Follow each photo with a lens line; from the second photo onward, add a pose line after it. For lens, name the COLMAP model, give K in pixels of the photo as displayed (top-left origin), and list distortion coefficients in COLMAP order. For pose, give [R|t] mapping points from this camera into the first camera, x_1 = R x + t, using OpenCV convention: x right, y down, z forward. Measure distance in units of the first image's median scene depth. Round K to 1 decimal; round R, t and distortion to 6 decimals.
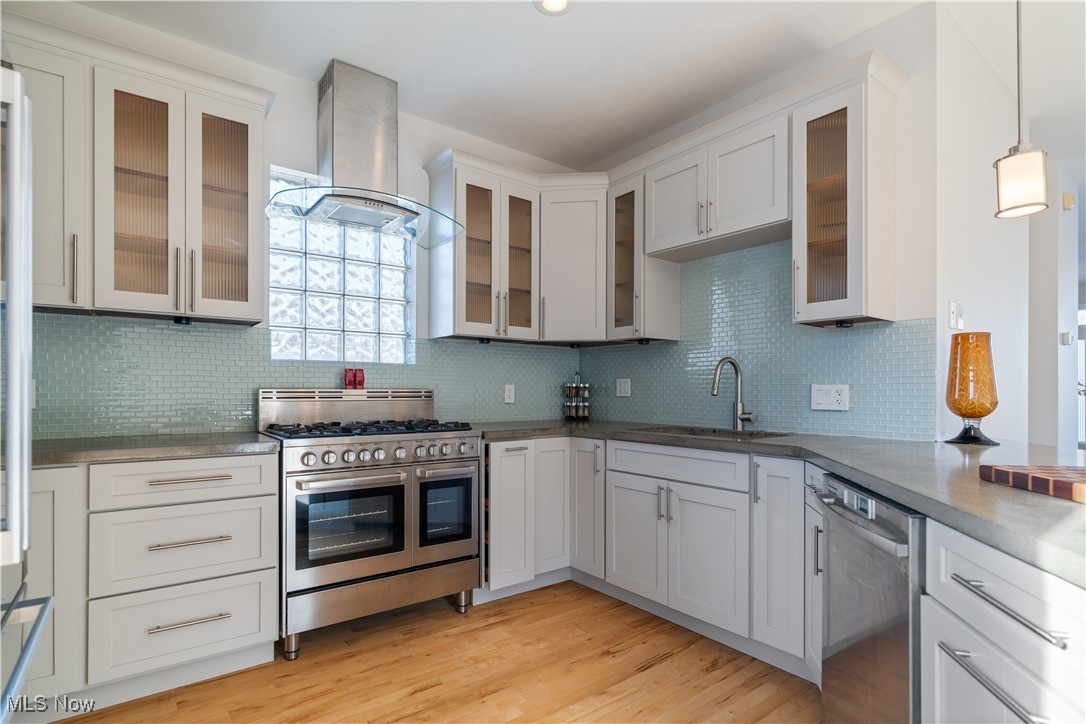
lens RADIAL K [[537.6, 0, 543.8], [0, 537.6, 389.8], [0, 0, 1]] dist [-0.000411, -0.000227]
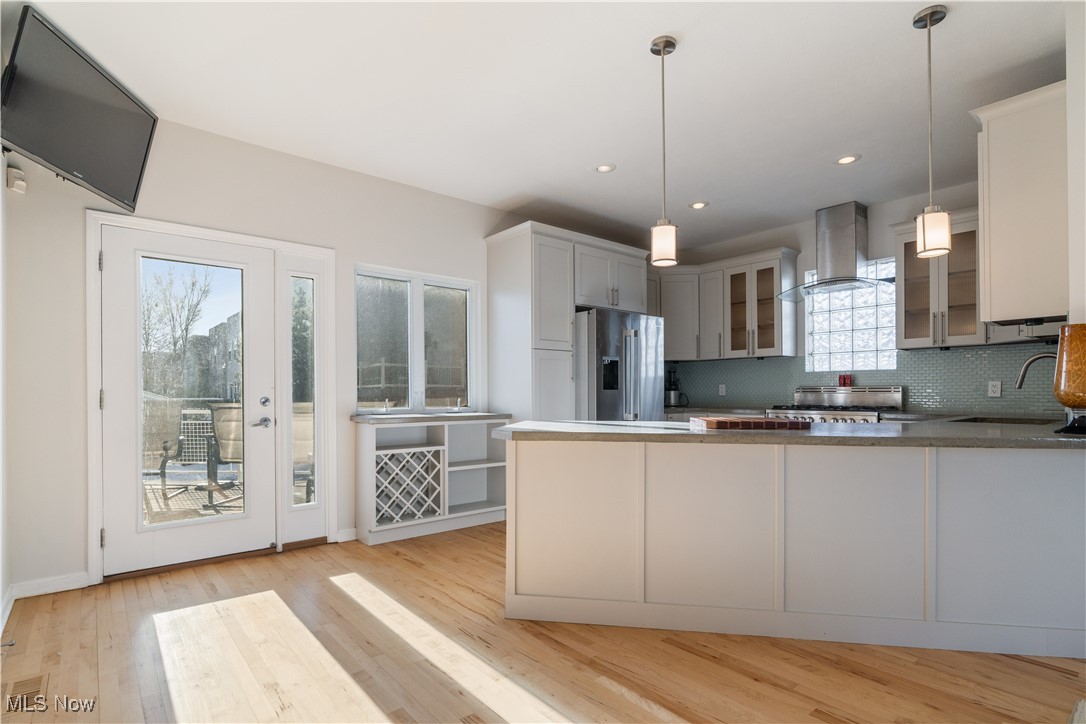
lens RADIAL K [[537.6, 0, 543.8], [0, 537.6, 389.8], [0, 0, 1]] dist [-0.000411, -0.000227]
pose [[0.042099, -0.005250, -0.999100, 1.500070], [0.006148, 0.999969, -0.004995, 0.013208], [0.999095, -0.005932, 0.042130, -0.031249]]
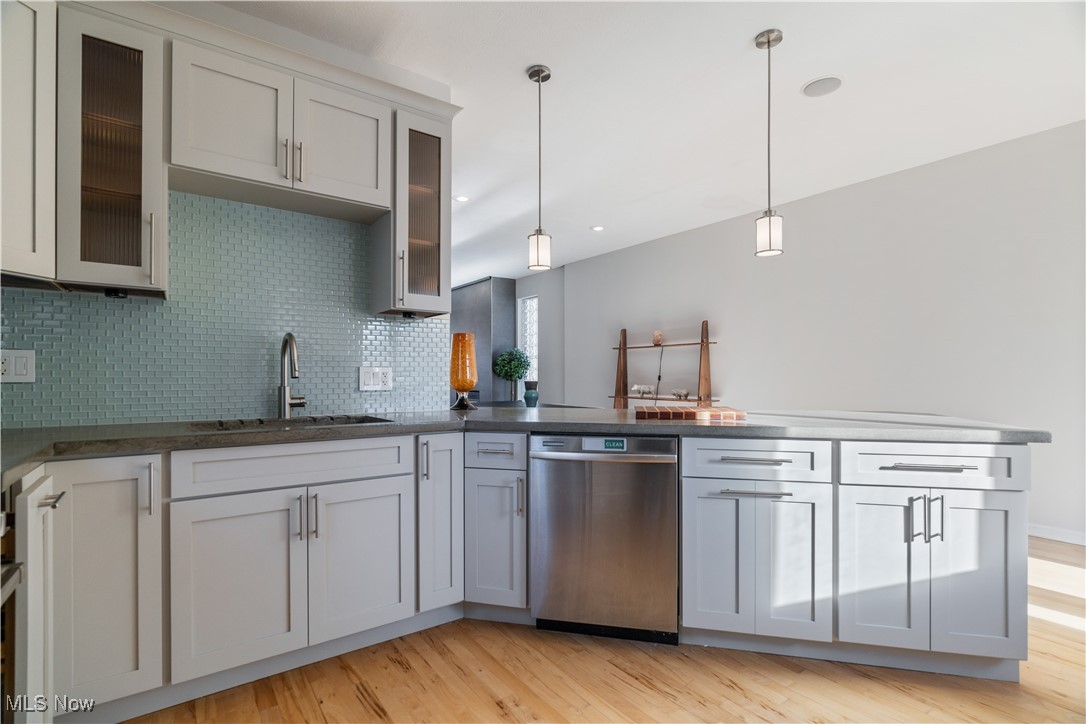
lens RADIAL K [[512.6, 0, 544.1], [0, 512.6, 375.1], [0, 0, 1]] dist [-0.002064, -0.000357]
pose [[0.030484, -0.002308, 0.999533, -0.489242], [-0.002497, 0.999994, 0.002385, 0.003512], [-0.999532, -0.002568, 0.030478, 0.612340]]
